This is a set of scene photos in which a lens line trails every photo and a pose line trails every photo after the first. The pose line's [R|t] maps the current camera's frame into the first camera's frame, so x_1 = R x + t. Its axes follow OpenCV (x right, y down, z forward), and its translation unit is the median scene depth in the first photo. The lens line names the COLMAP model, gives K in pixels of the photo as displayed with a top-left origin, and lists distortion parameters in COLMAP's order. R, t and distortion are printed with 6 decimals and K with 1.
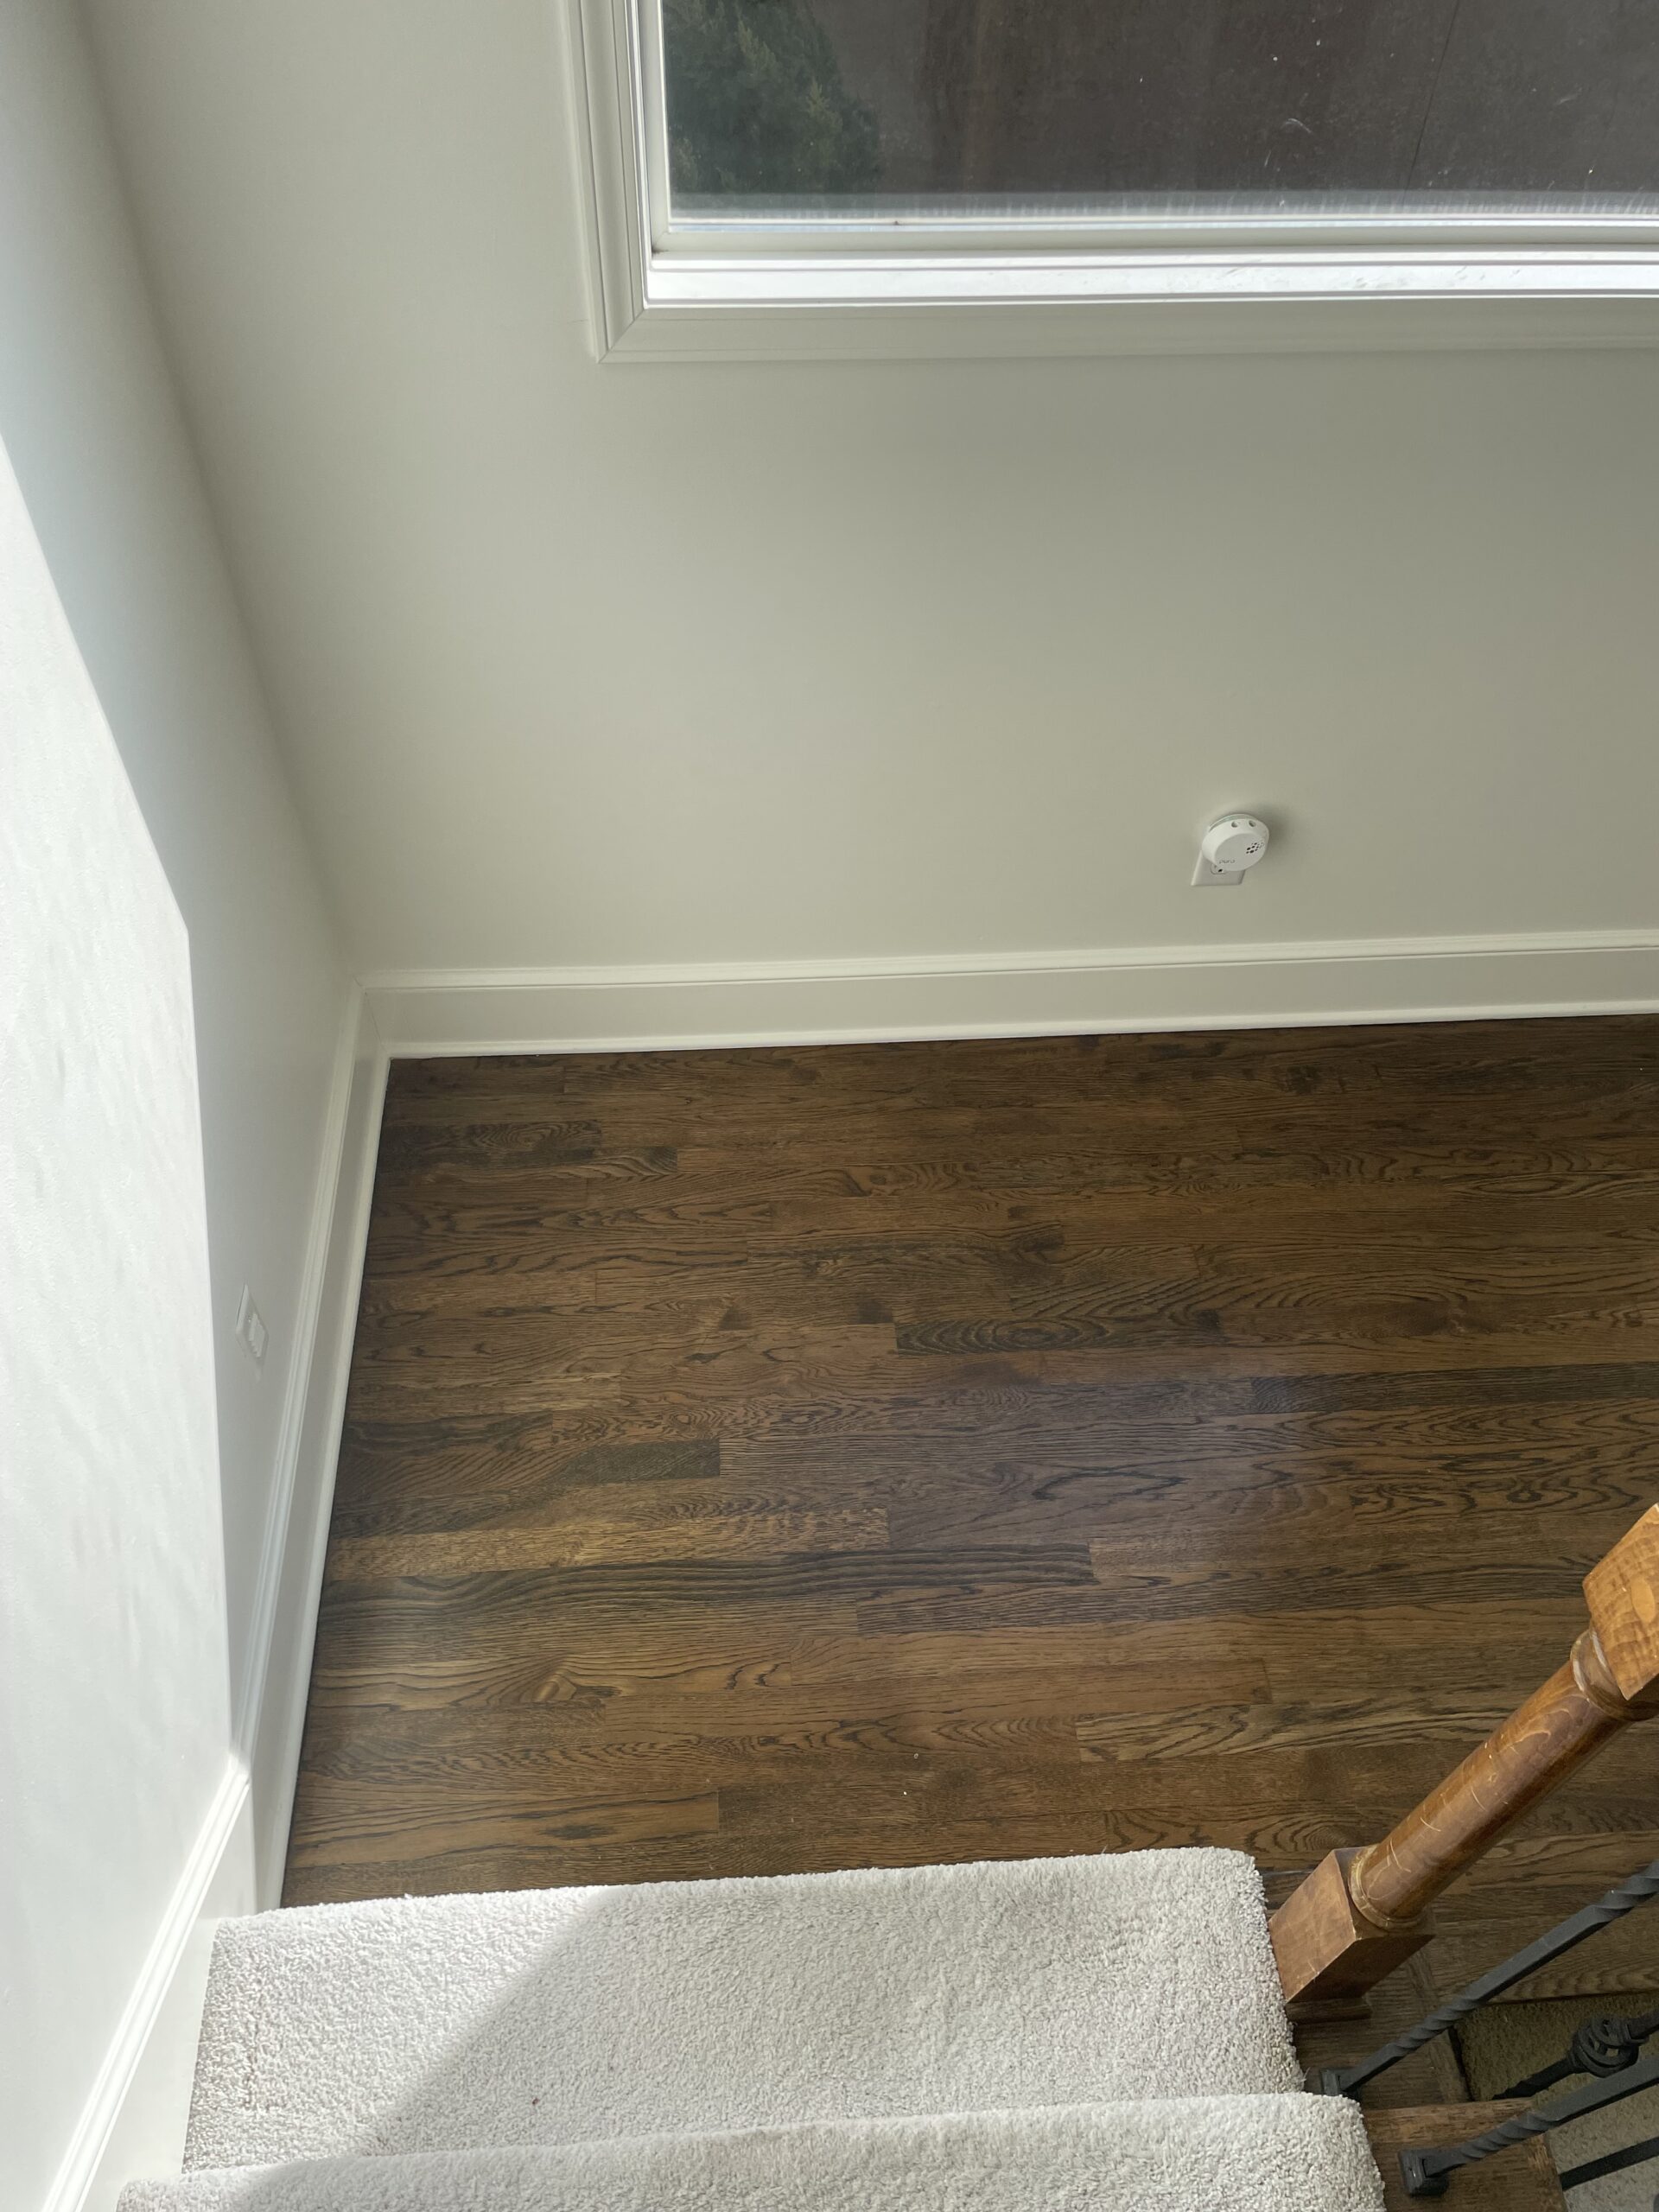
lens RADIAL K [[1669.6, 0, 833.2], [0, 1669.6, 1109.3], [0, 0, 1]] dist [0.092138, -0.121010]
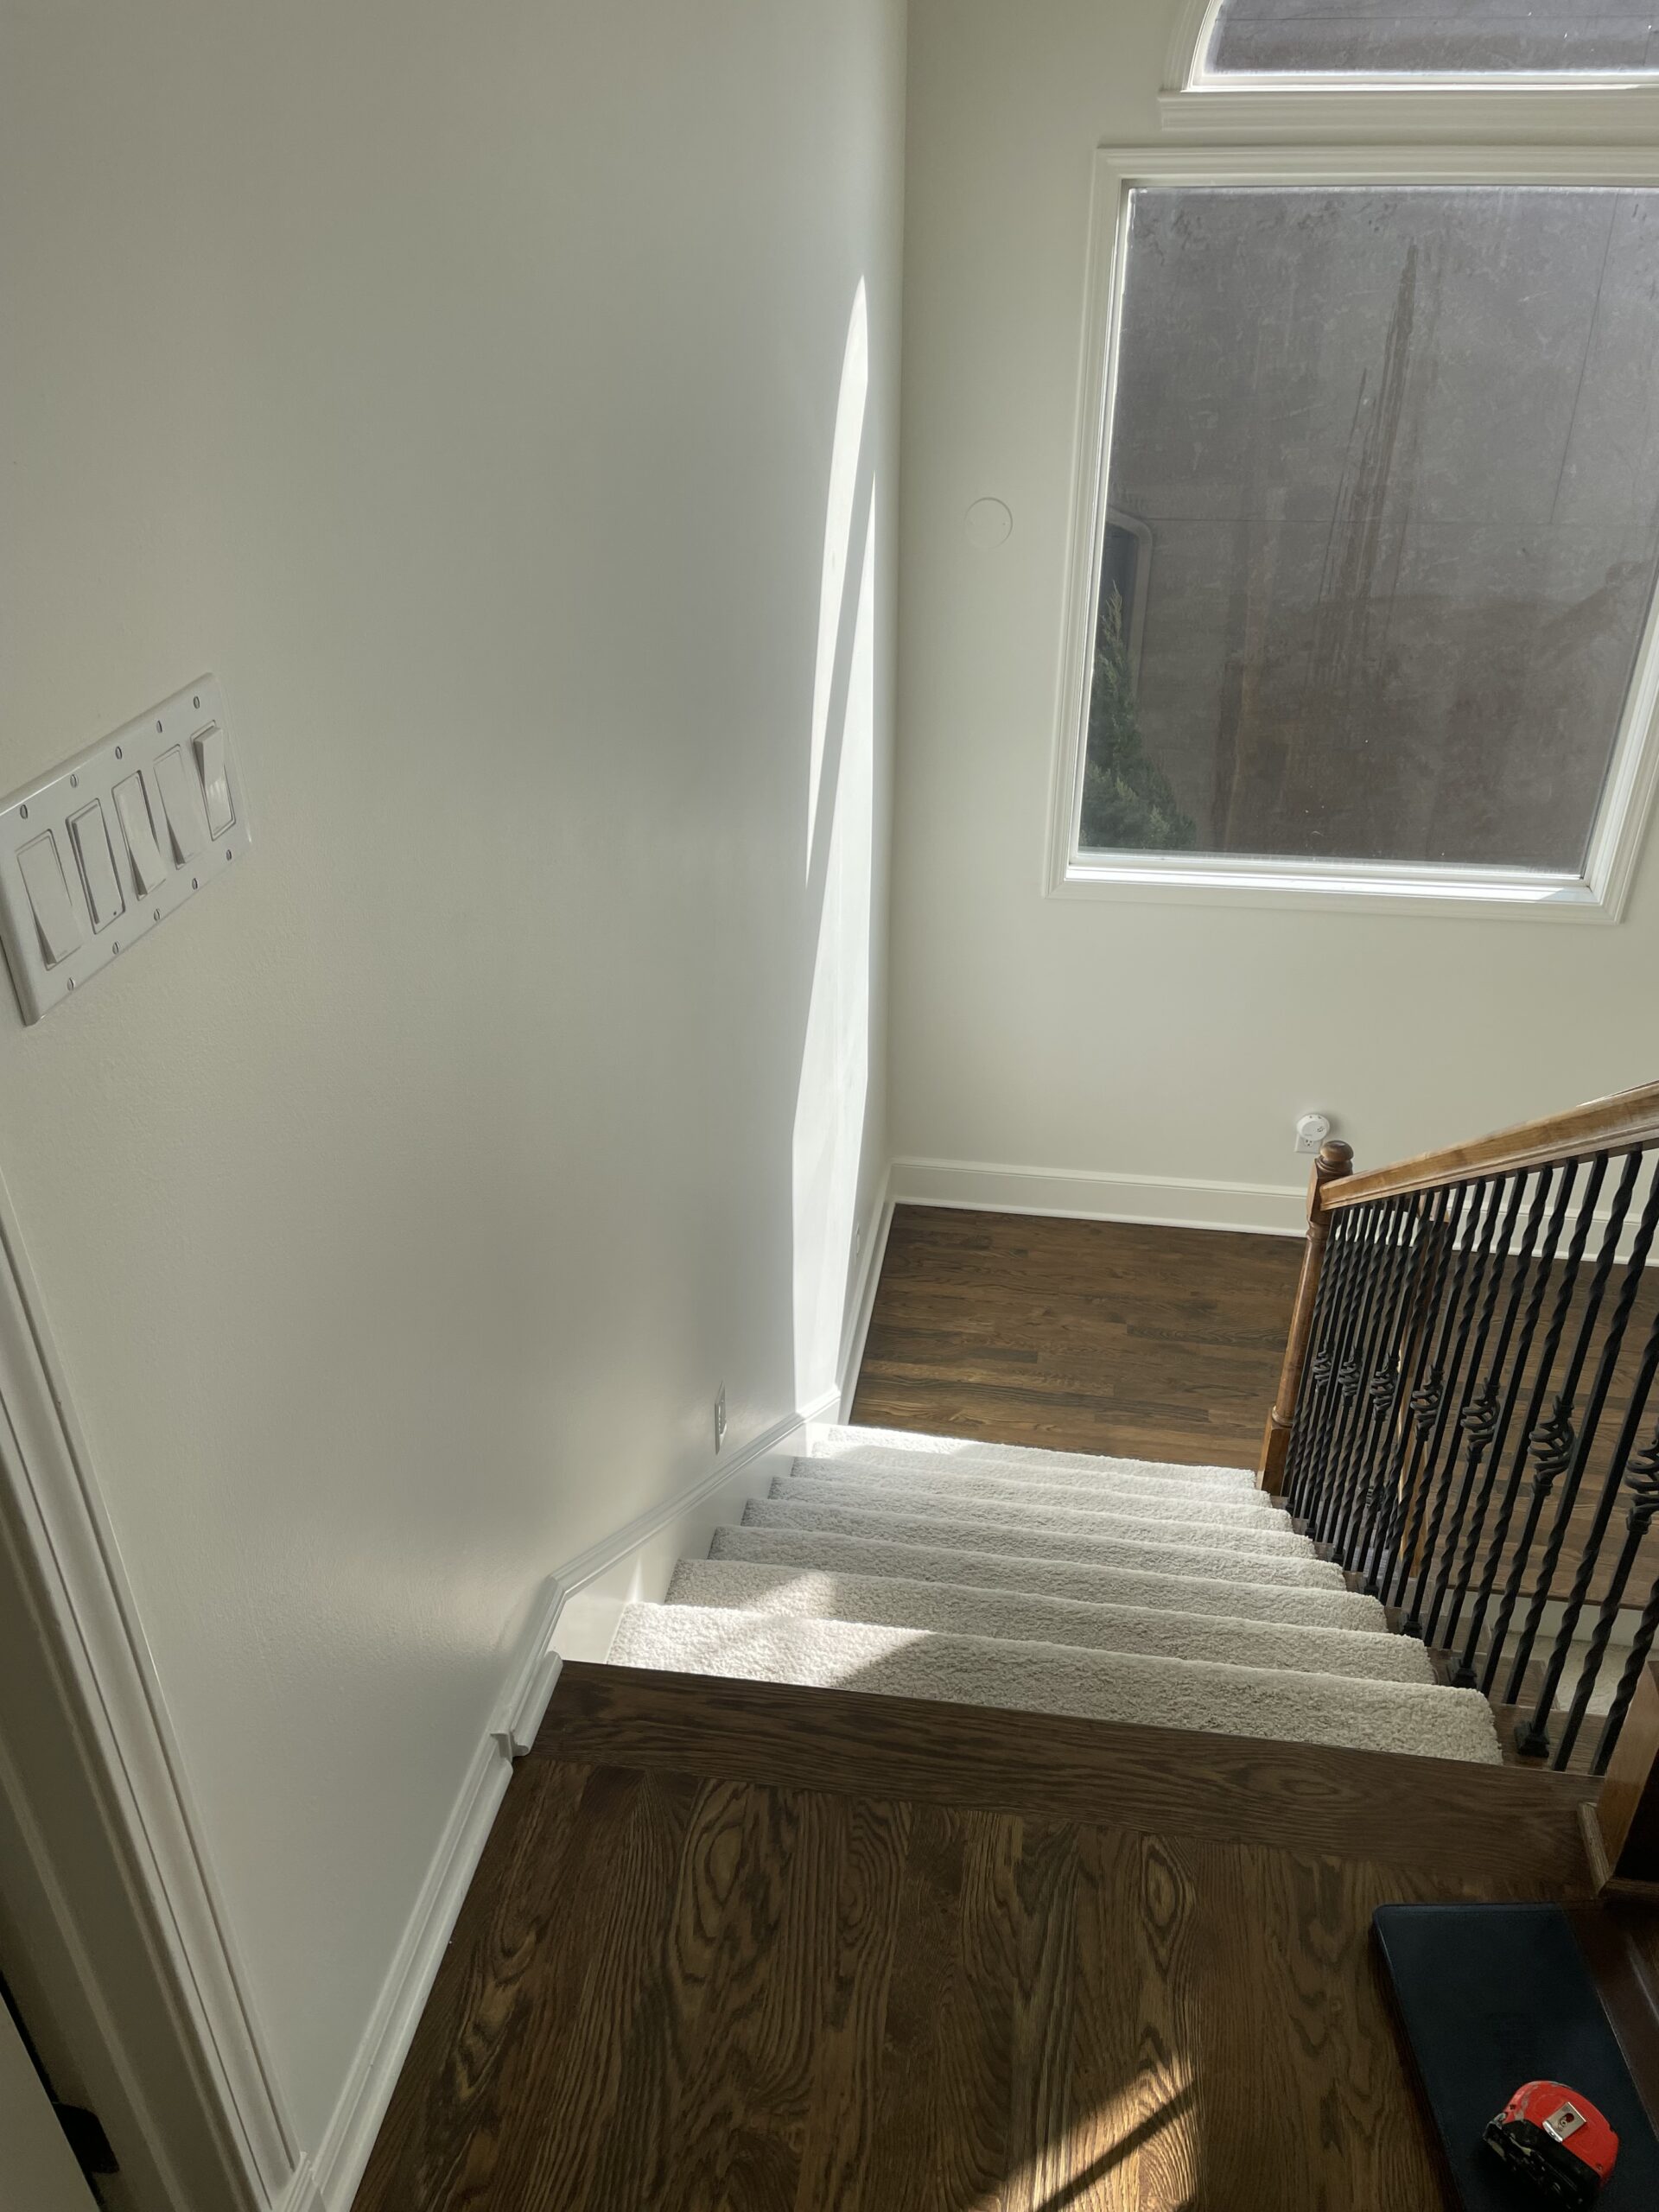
lens RADIAL K [[1669.6, 0, 813.2], [0, 1669.6, 1114.9], [0, 0, 1]] dist [0.092138, -0.121010]
pose [[0.972277, 0.089238, -0.216133, 0.089884], [-0.158065, 0.931969, -0.326265, 0.666895], [0.172314, 0.351383, 0.920238, -1.147460]]
